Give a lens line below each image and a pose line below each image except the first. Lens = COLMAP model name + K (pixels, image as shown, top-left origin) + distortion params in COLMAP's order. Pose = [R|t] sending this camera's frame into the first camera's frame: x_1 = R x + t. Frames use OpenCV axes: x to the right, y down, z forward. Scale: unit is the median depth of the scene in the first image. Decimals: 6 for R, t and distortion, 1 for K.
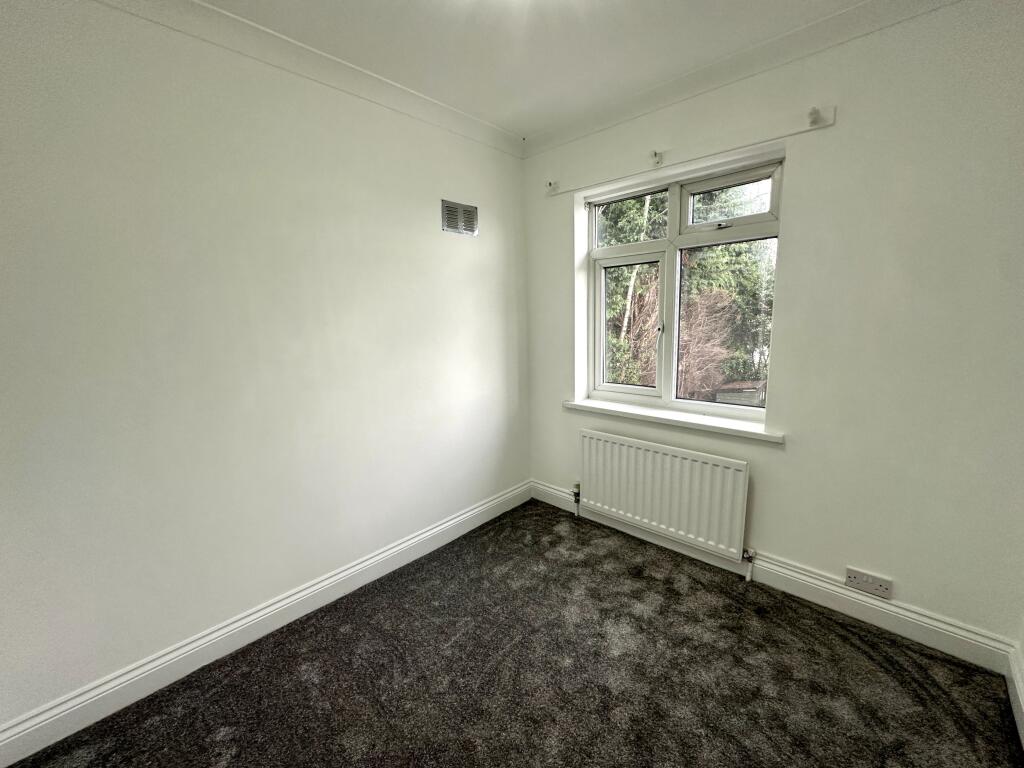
lens RADIAL K [[411.3, 0, 506.3], [0, 411.3, 377.3], [0, 0, 1]] dist [0.002911, -0.000512]
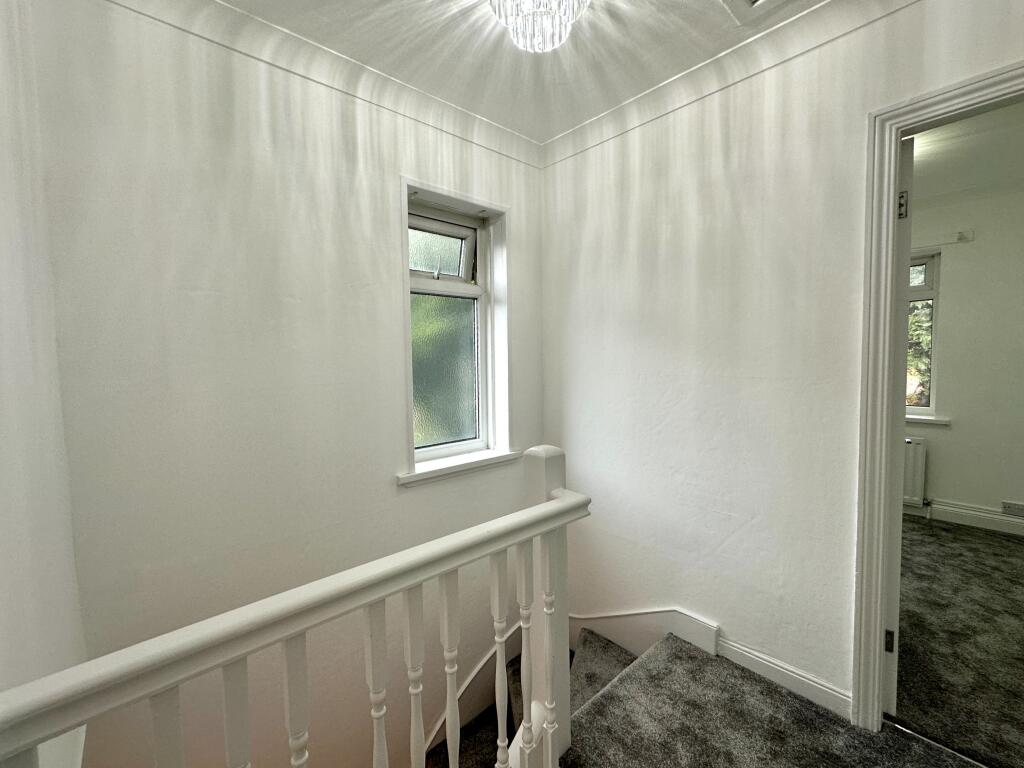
lens RADIAL K [[411.3, 0, 517.8], [0, 411.3, 387.0], [0, 0, 1]] dist [0.002911, -0.000512]
pose [[0.996589, 0.007538, -0.082182, -0.911985], [-0.015732, 0.994911, -0.099523, 0.205978], [0.081013, 0.100476, 0.991636, -0.778759]]
